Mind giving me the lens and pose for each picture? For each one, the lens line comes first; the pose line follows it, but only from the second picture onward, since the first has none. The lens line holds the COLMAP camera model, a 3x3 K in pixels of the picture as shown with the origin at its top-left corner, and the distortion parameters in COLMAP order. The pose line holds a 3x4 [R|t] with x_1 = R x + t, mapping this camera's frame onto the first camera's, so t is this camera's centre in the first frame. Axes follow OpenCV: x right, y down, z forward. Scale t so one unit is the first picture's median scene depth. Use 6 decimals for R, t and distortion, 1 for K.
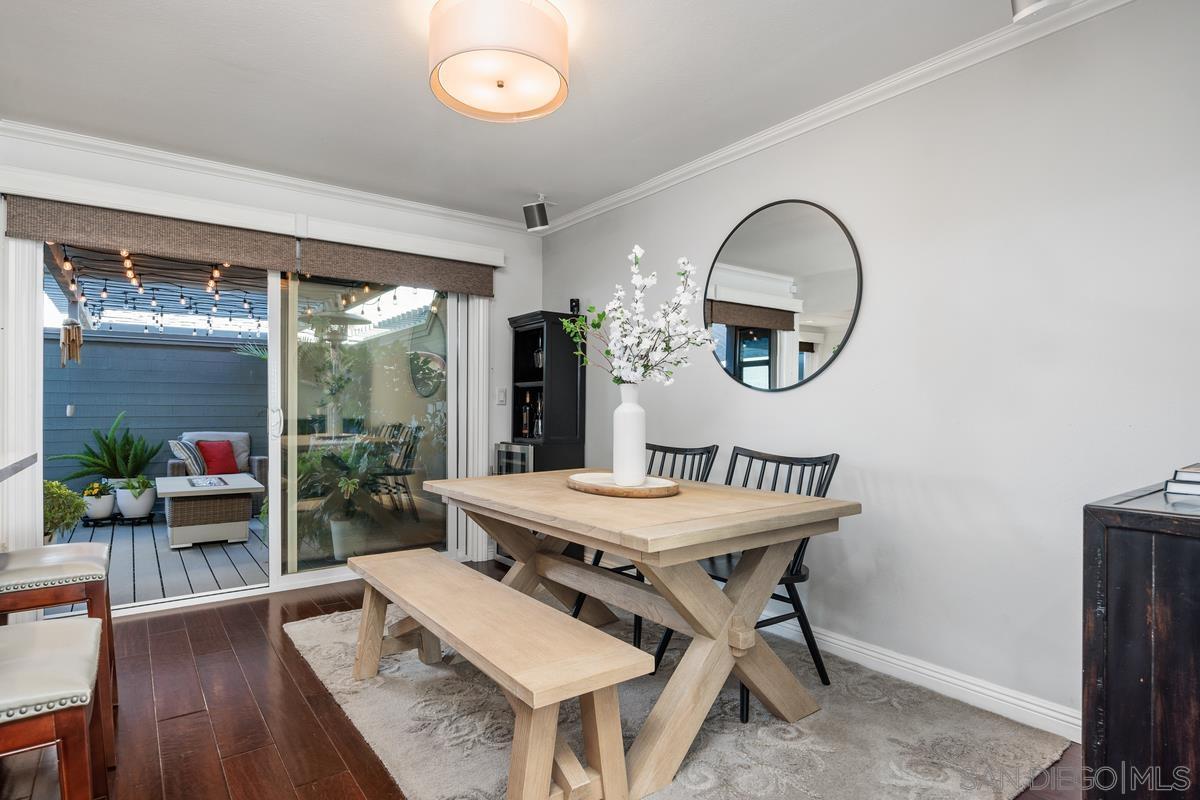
lens RADIAL K [[623.3, 0, 569.0], [0, 623.3, 408.4], [0, 0, 1]] dist [0.014143, 0.000507]
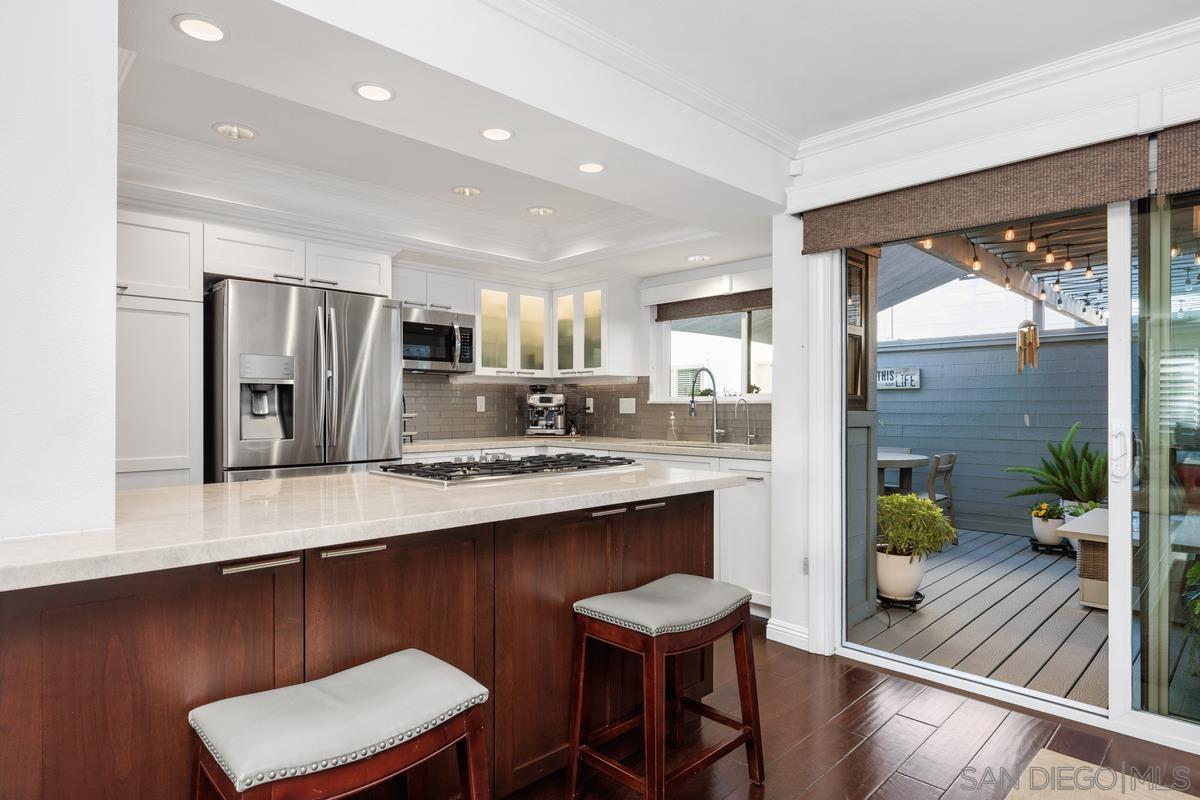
lens RADIAL K [[651.5, 0, 601.1], [0, 651.5, 409.4], [0, 0, 1]] dist [0.001258, -0.000740]
pose [[0.168292, 0.002152, -0.985735, 0.040976], [-0.005266, 0.999985, 0.001284, -0.010512], [0.985723, 0.004974, 0.168301, 0.229608]]
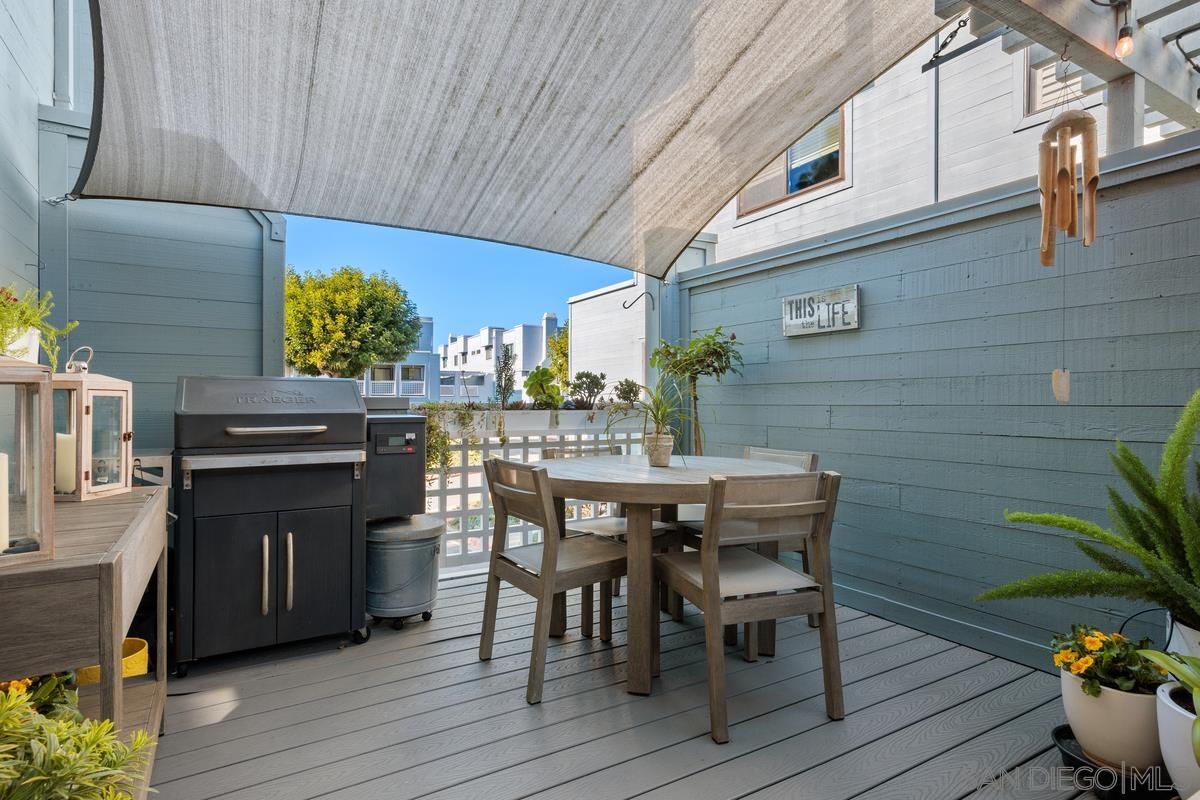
lens RADIAL K [[623.3, 0, 597.1], [0, 623.3, 404.1], [0, 0, 1]] dist [0.014143, 0.000507]
pose [[-0.057573, 0.004482, -0.998331, -0.443334], [-0.001284, 0.999989, 0.004564, 0.012473], [0.998340, 0.001545, -0.057567, 0.773425]]
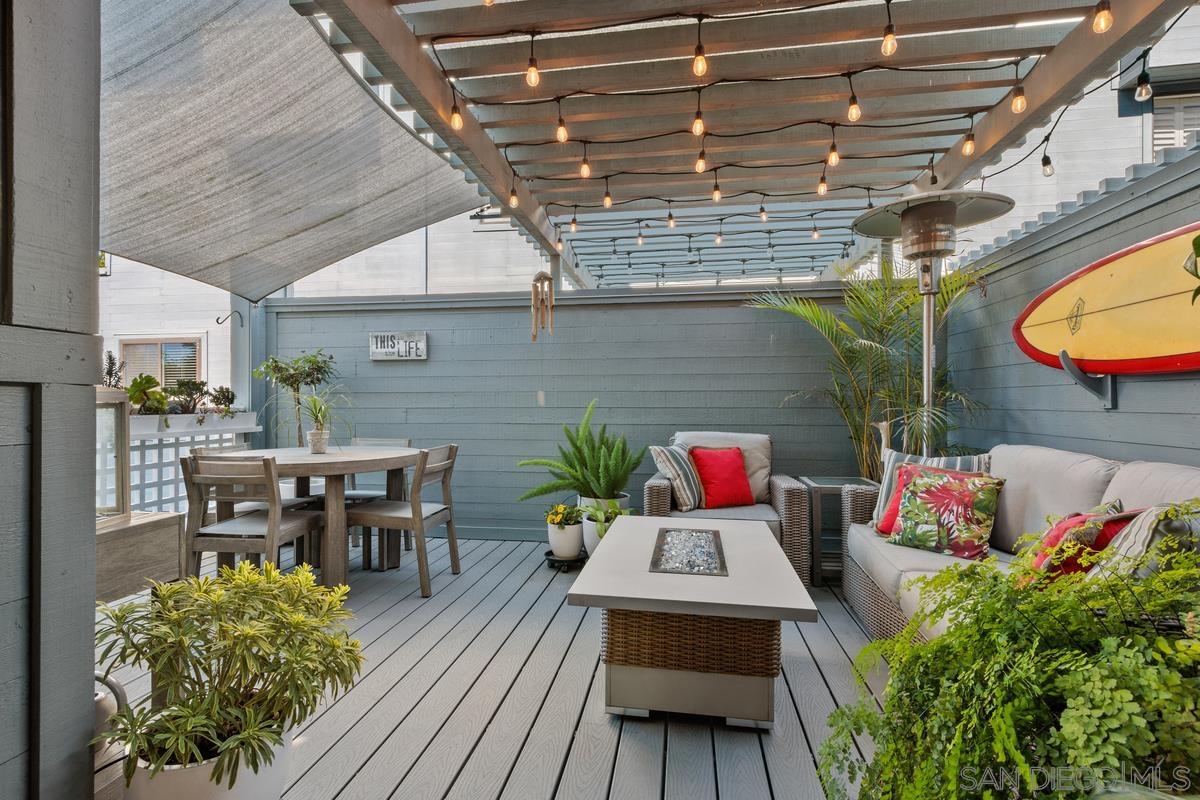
lens RADIAL K [[580.3, 0, 592.6], [0, 580.3, 396.5], [0, 0, 1]] dist [-0.000879, -0.000132]
pose [[0.721823, -0.007823, -0.692033, -0.290516], [-0.000284, 0.999933, -0.011600, 0.009119], [0.692078, 0.008569, 0.721772, 0.561903]]
